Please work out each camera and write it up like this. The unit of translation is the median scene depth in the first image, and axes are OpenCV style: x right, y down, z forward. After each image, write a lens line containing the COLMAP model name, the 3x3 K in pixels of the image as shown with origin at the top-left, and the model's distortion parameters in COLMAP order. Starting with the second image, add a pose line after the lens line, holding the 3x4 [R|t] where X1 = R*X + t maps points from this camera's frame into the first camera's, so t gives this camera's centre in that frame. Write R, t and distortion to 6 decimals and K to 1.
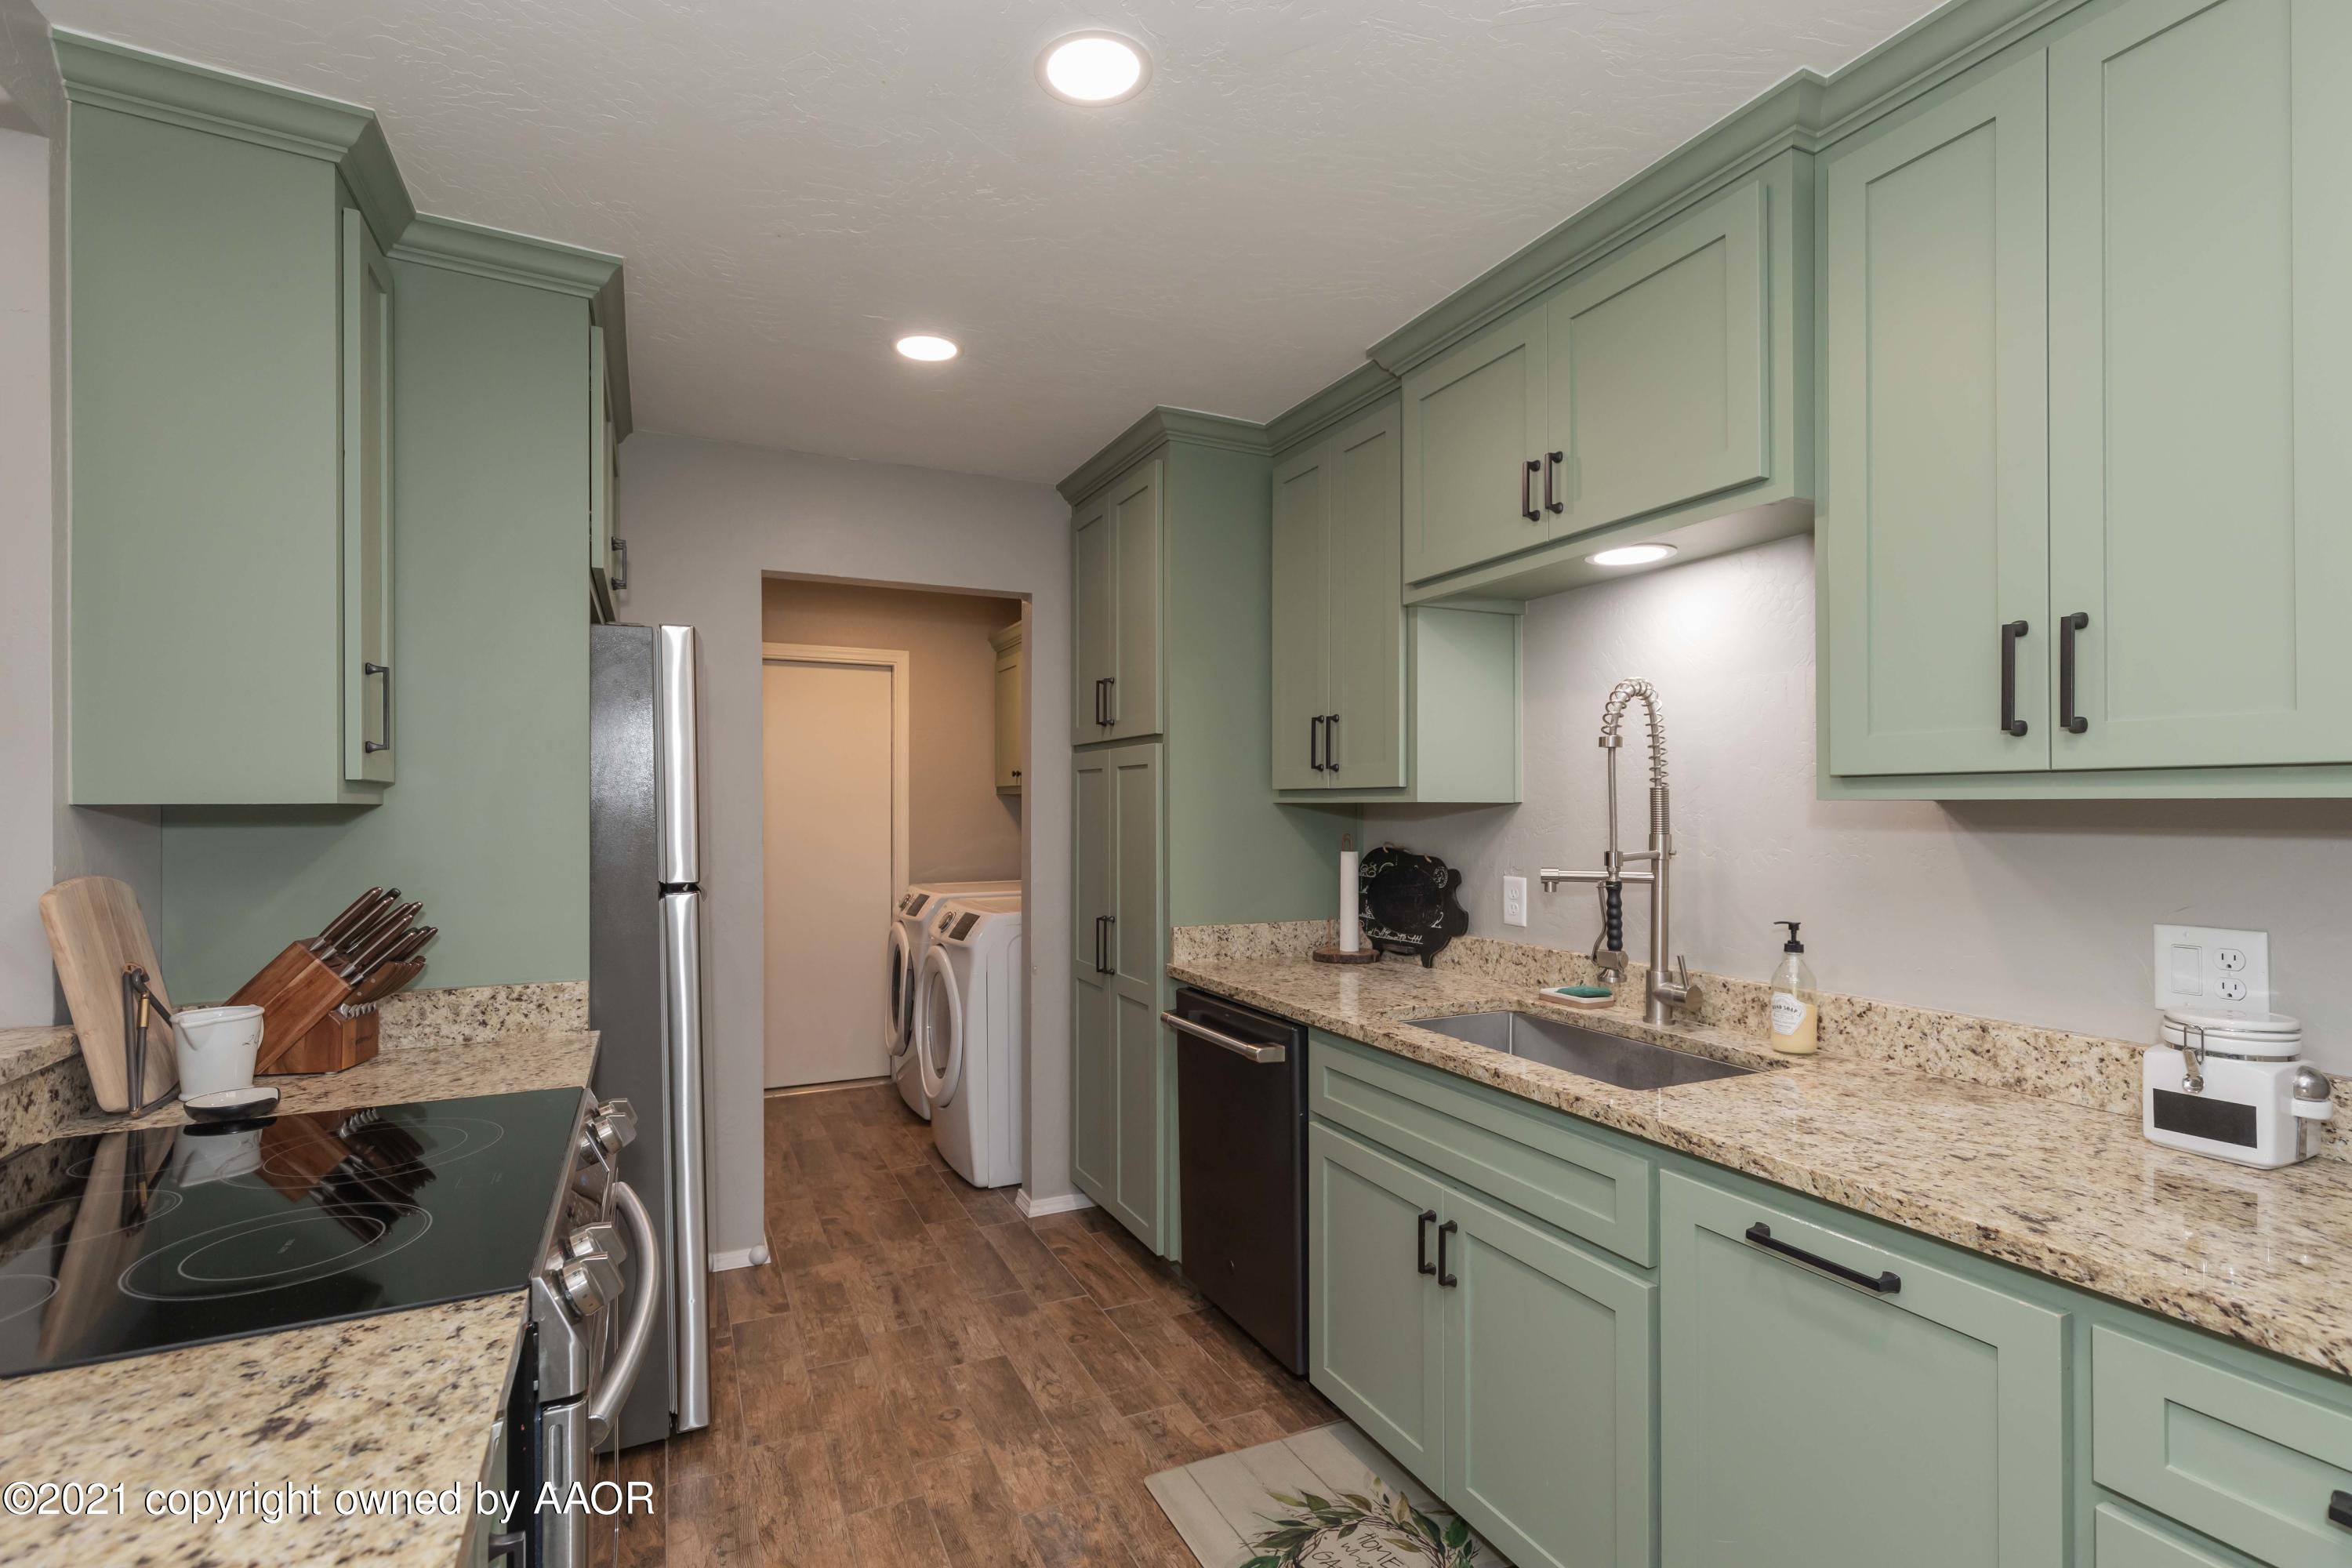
lens RADIAL K [[1046.0, 0, 1141.4], [0, 1046.0, 784.1], [0, 0, 1]] dist [0.010107, -0.001469]
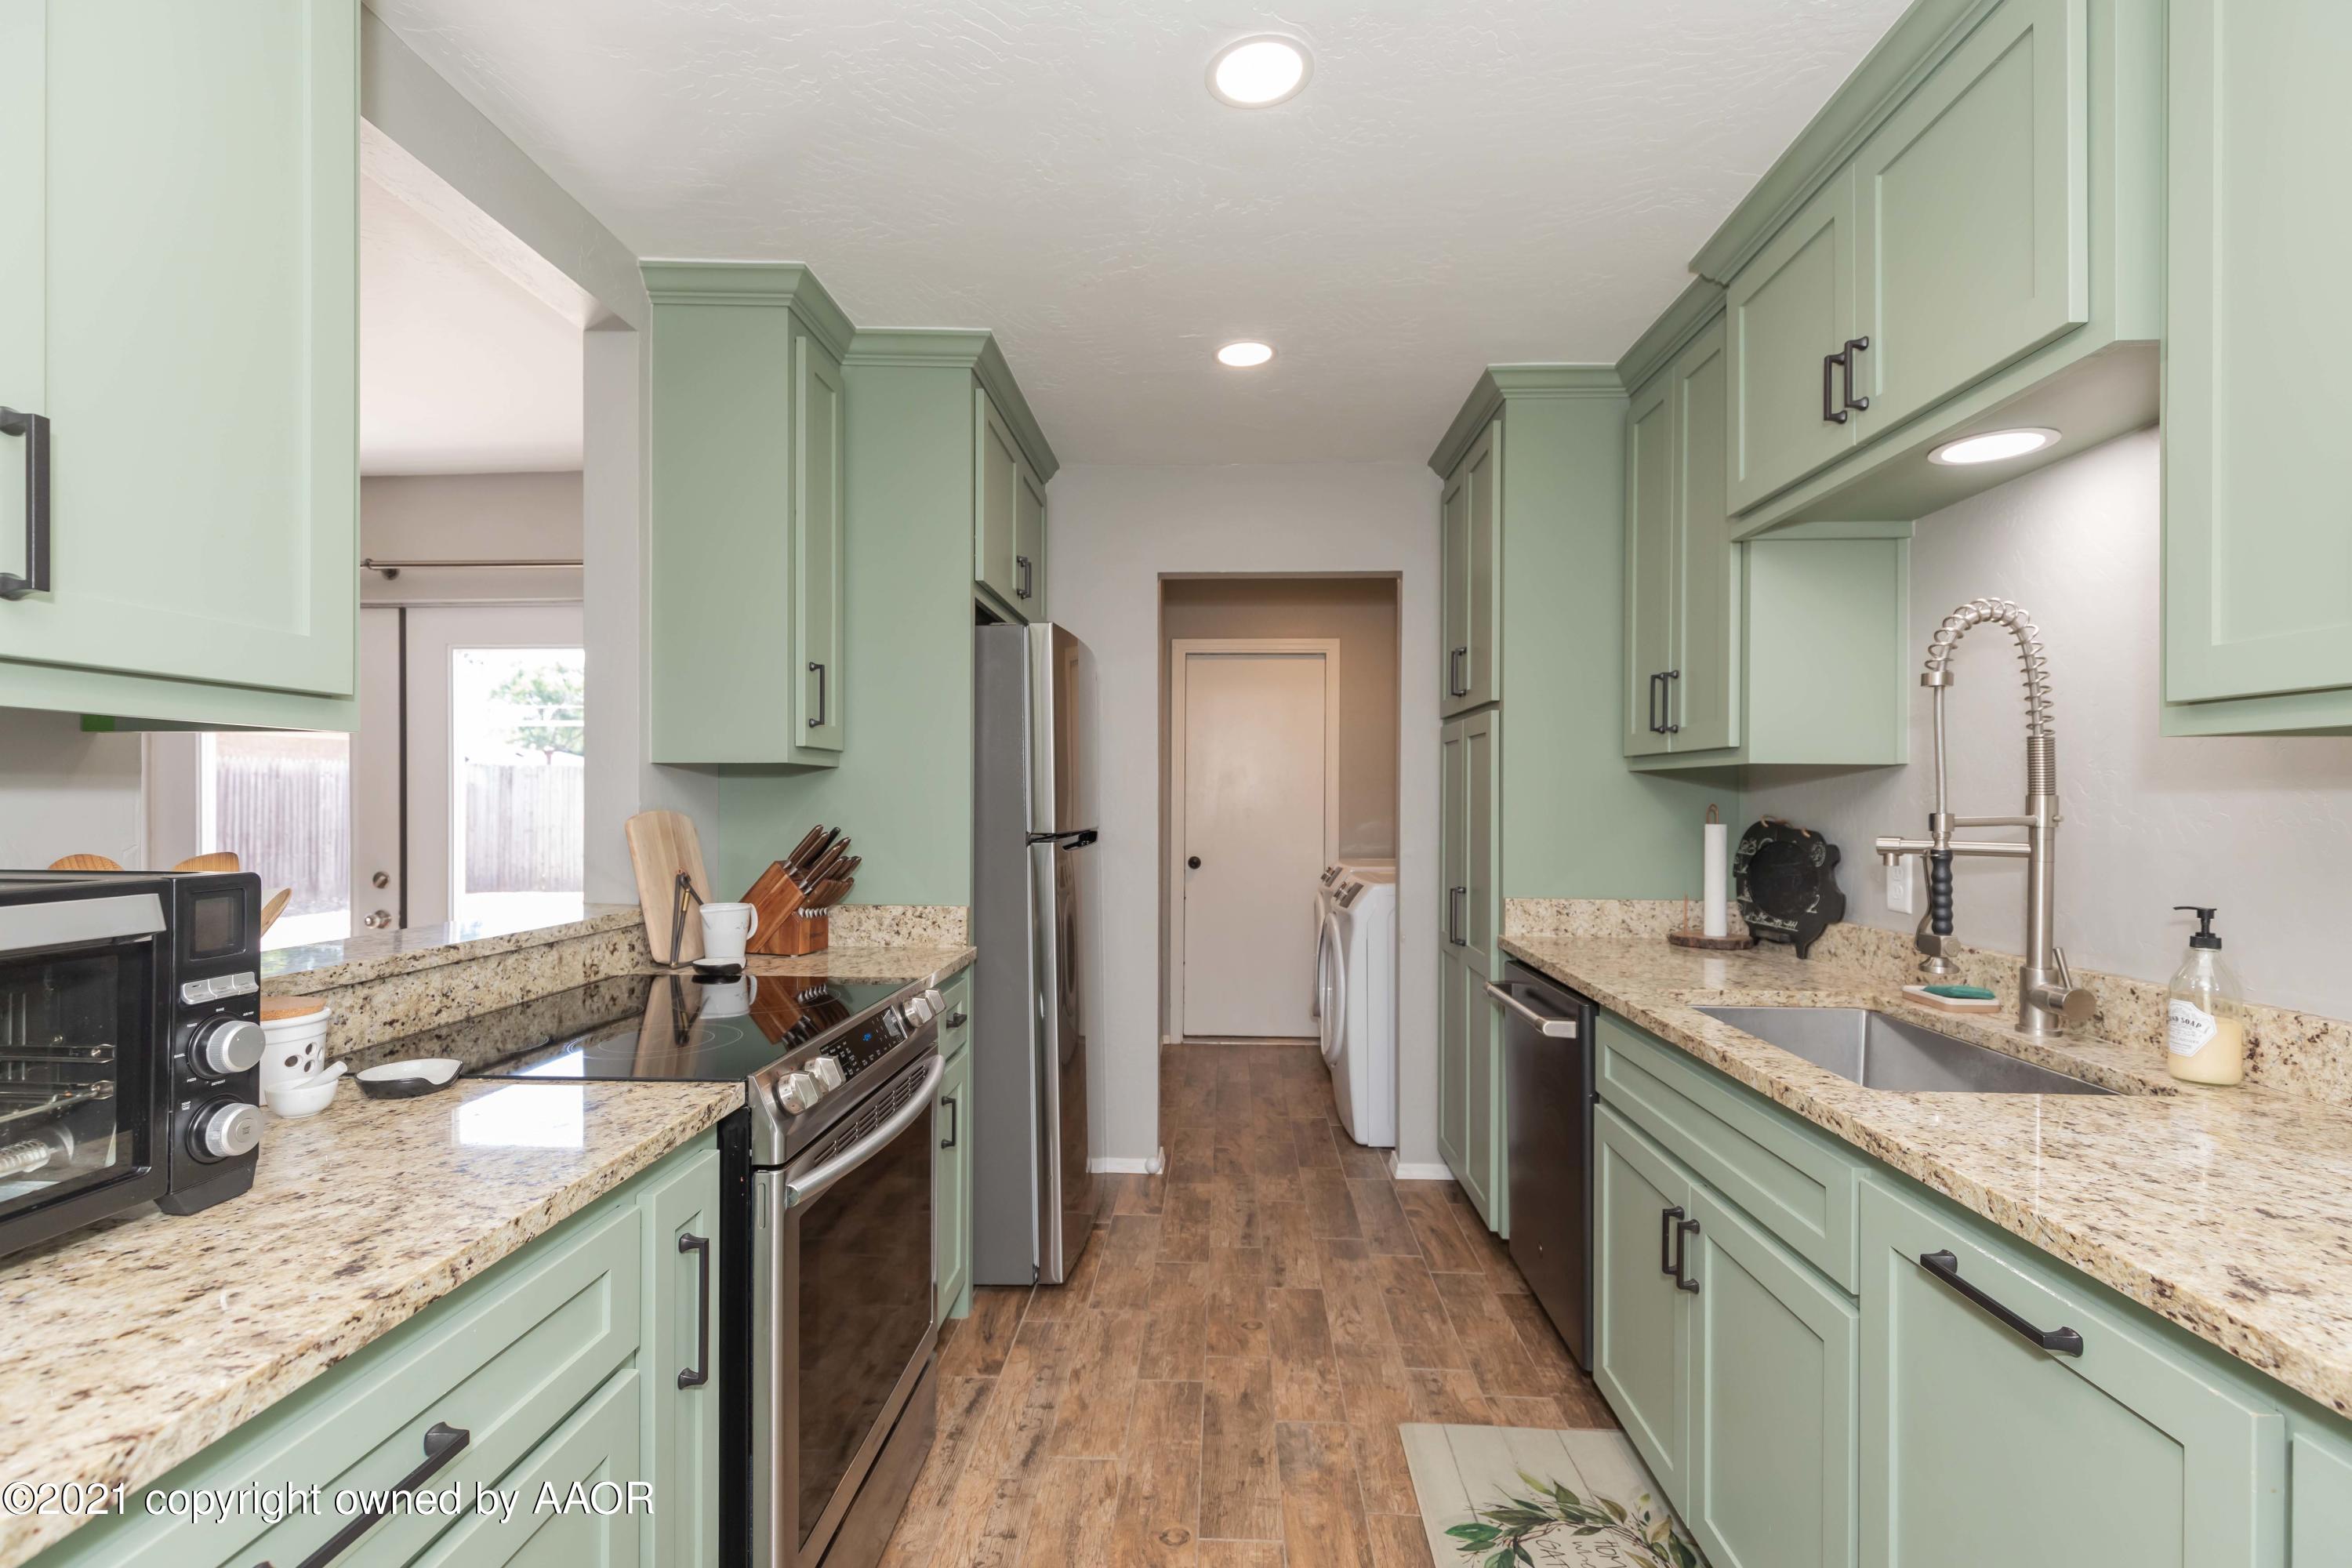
lens RADIAL K [[1023.5, 0, 1186.9], [0, 1023.5, 779.8], [0, 0, 1]] dist [0.002454, -0.000757]
pose [[0.890364, -0.001402, -0.455247, 0.272152], [0.002317, 0.999996, 0.001451, 0.033406], [0.455244, -0.002347, 0.890364, 0.021144]]
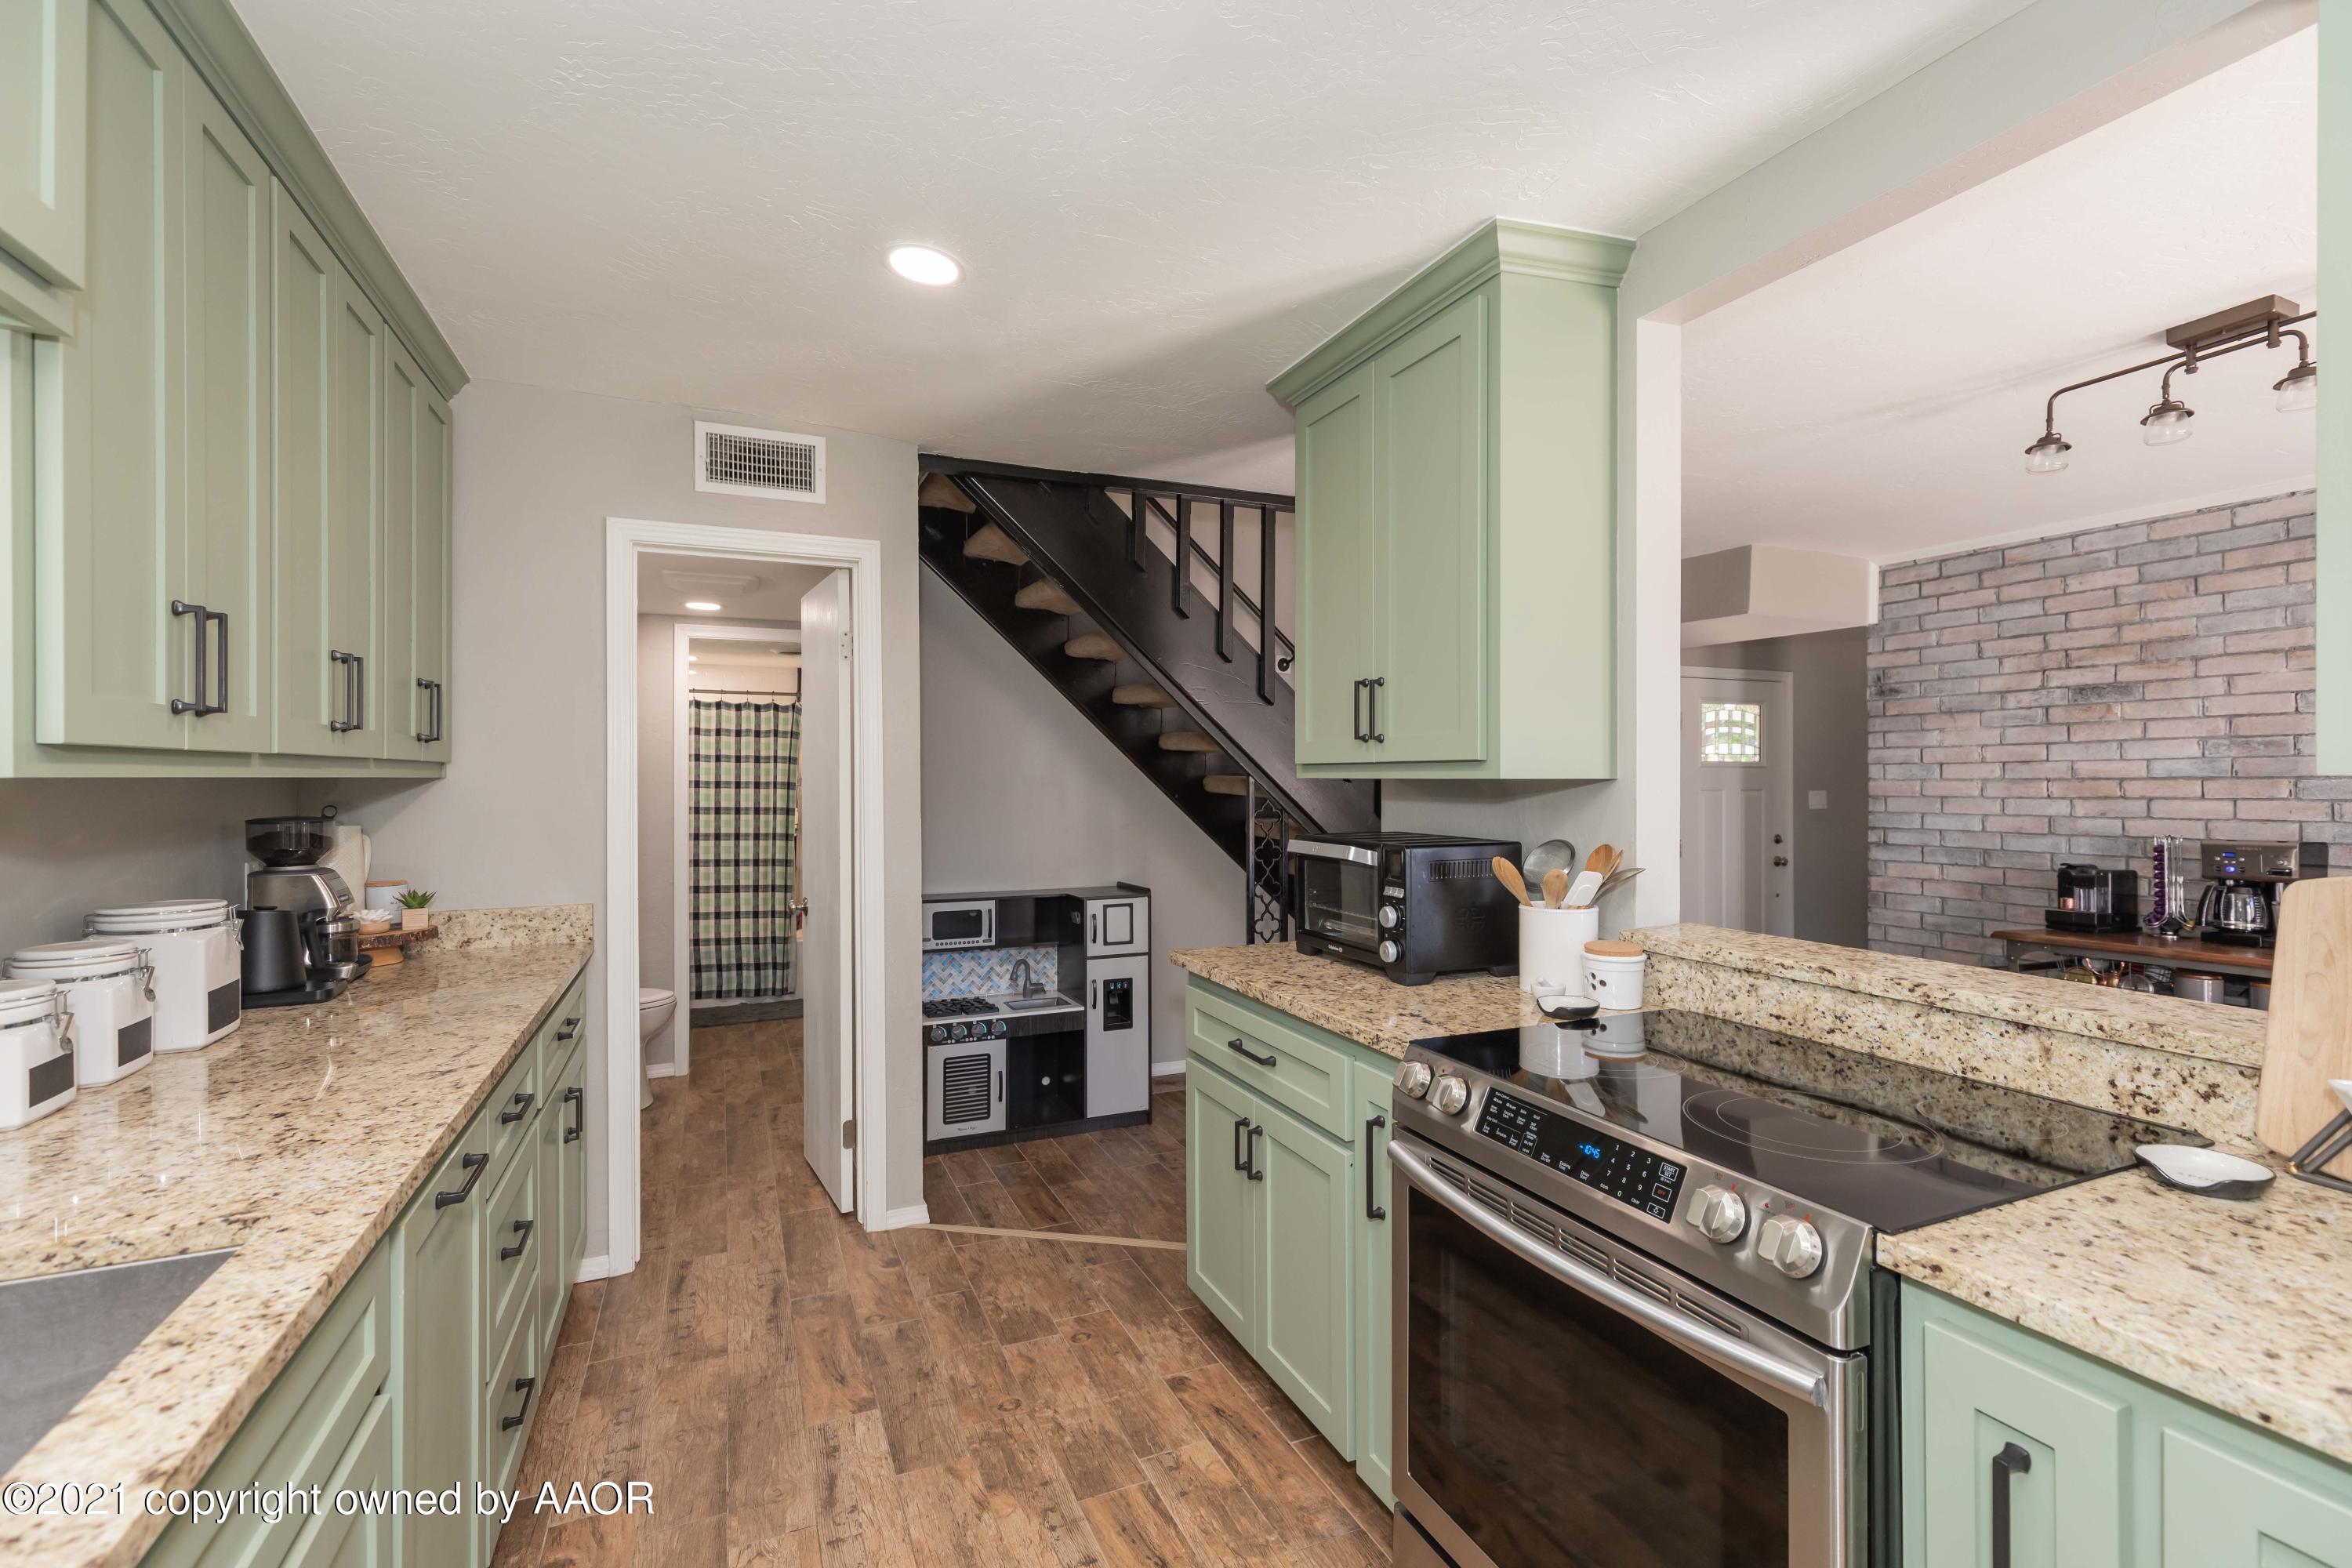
lens RADIAL K [[1023.5, 0, 1186.9], [0, 1023.5, 779.8], [0, 0, 1]] dist [0.002454, -0.000757]
pose [[-0.999946, 0.003382, 0.009860, -0.087967], [0.003211, 0.999844, -0.017350, 0.024554], [-0.009917, -0.017318, -0.999801, 1.257428]]
